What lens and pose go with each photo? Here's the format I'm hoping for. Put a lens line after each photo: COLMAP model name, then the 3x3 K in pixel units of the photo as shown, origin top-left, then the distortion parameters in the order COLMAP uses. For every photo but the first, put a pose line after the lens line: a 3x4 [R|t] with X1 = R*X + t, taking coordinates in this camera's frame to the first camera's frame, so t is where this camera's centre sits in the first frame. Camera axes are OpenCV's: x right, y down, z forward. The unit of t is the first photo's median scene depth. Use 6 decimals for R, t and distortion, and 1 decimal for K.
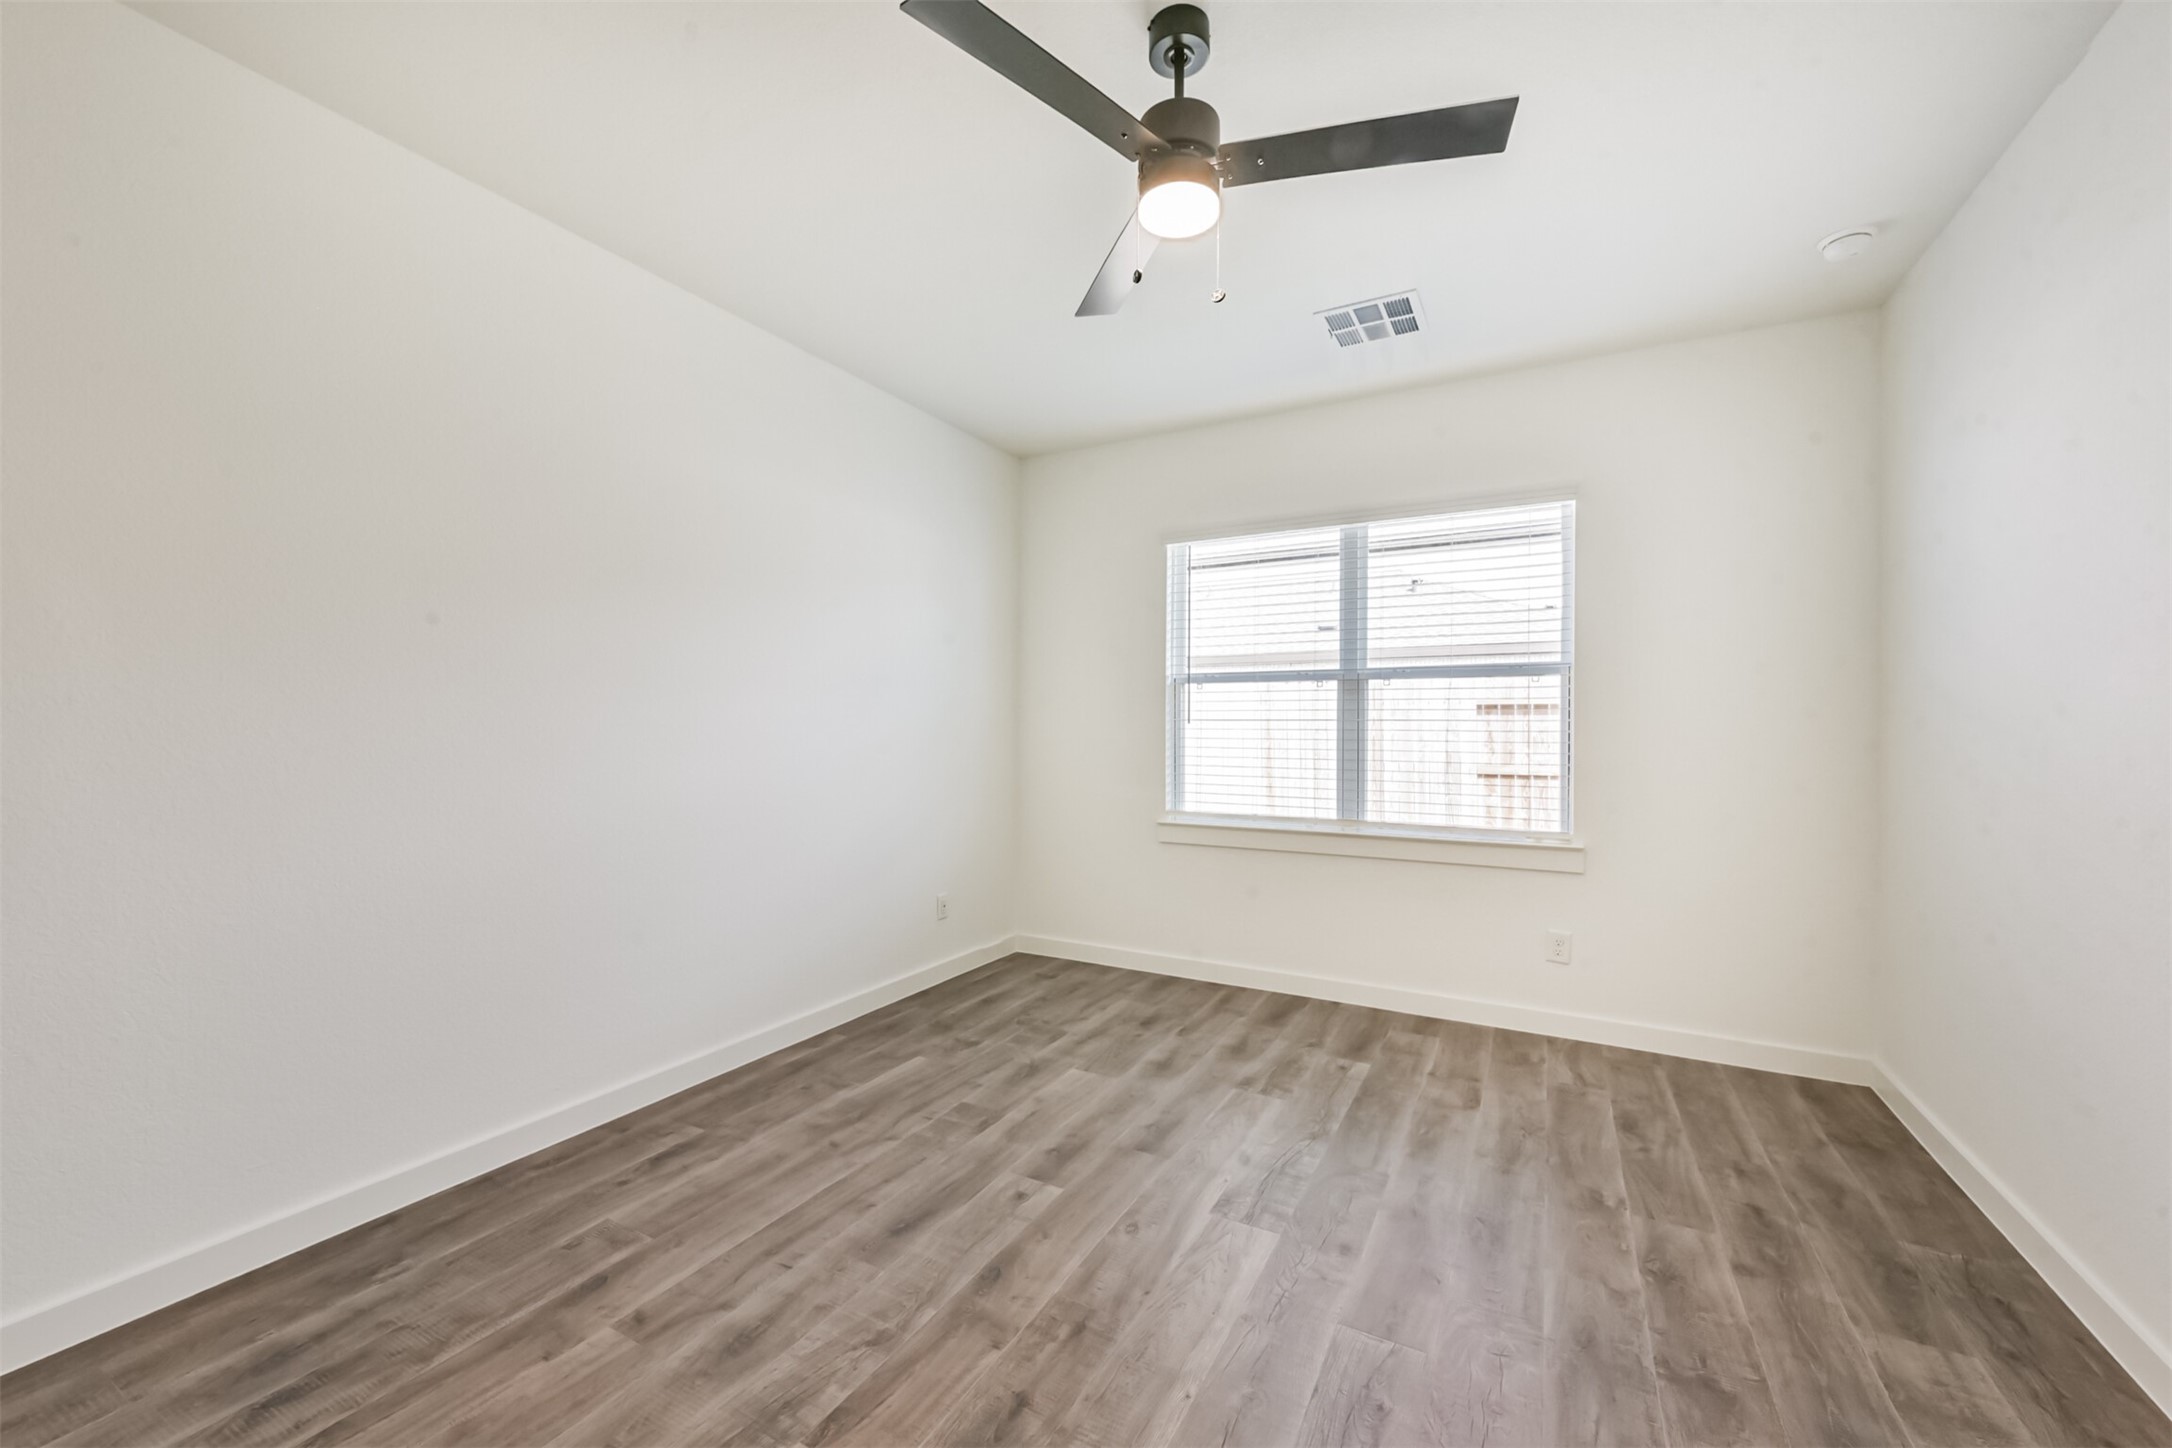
lens RADIAL K [[854.8, 0, 1088.0], [0, 854.8, 734.7], [0, 0, 1]] dist [0.000360, -0.000486]
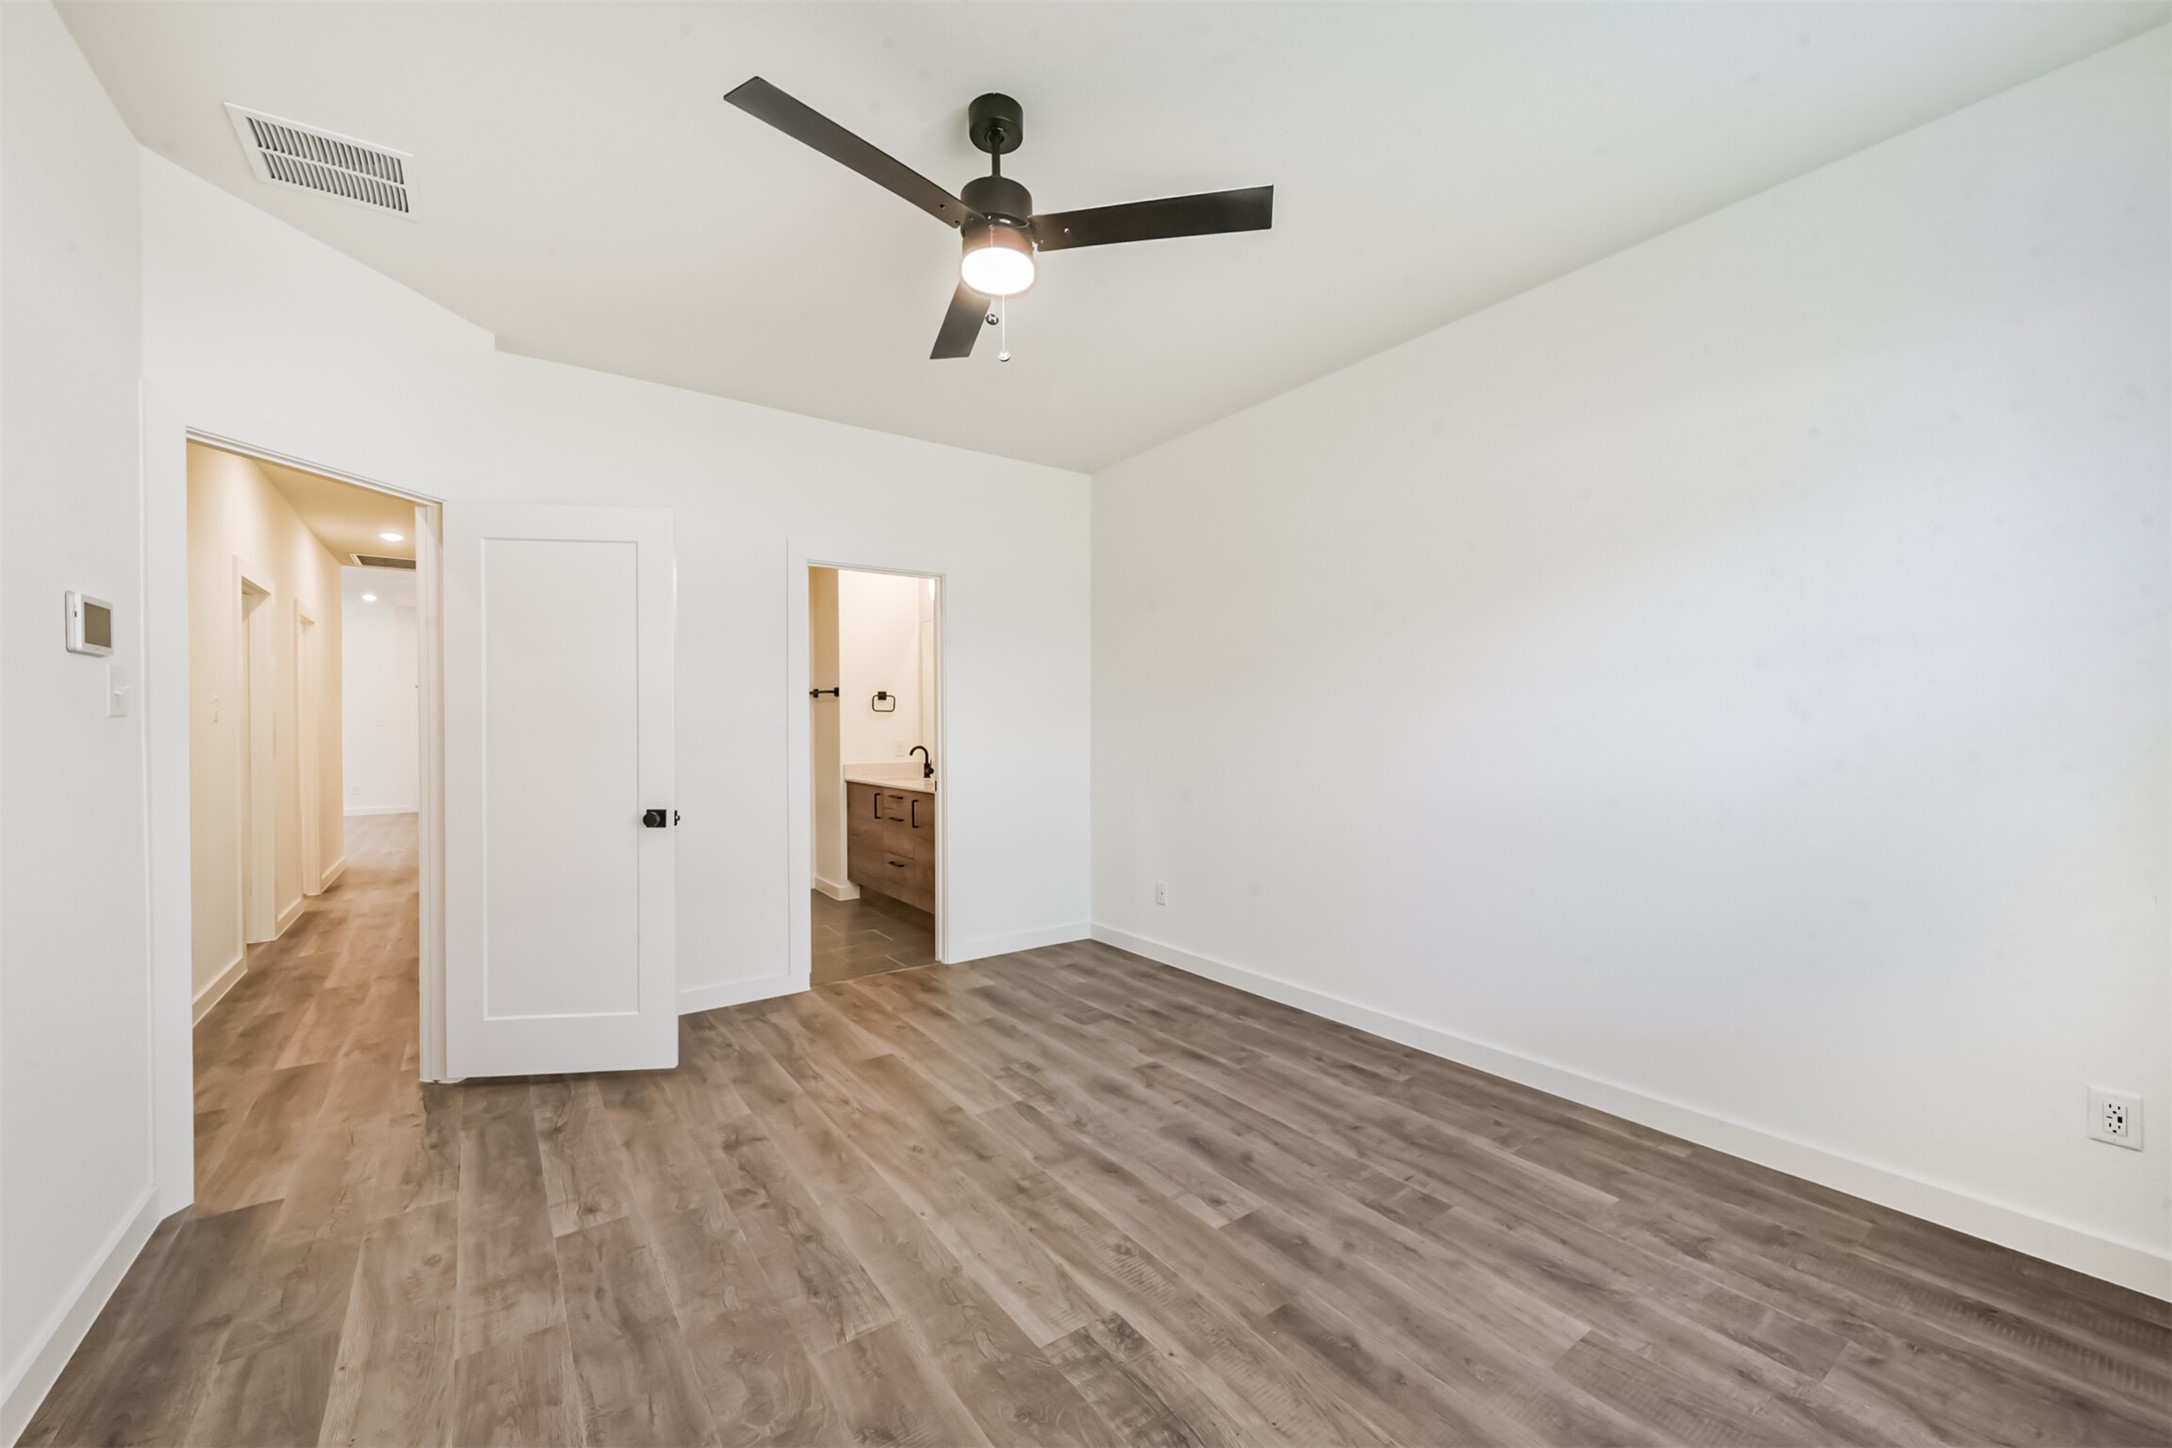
lens RADIAL K [[855.7, 0, 1092.0], [0, 855.7, 728.0], [0, 0, 1]] dist [-0.001207, -0.000776]
pose [[-0.438379, -0.000896, -0.898790, 0.799671], [-0.004369, 0.999990, 0.001134, -0.006917], [0.898779, 0.004424, -0.438379, 1.194913]]
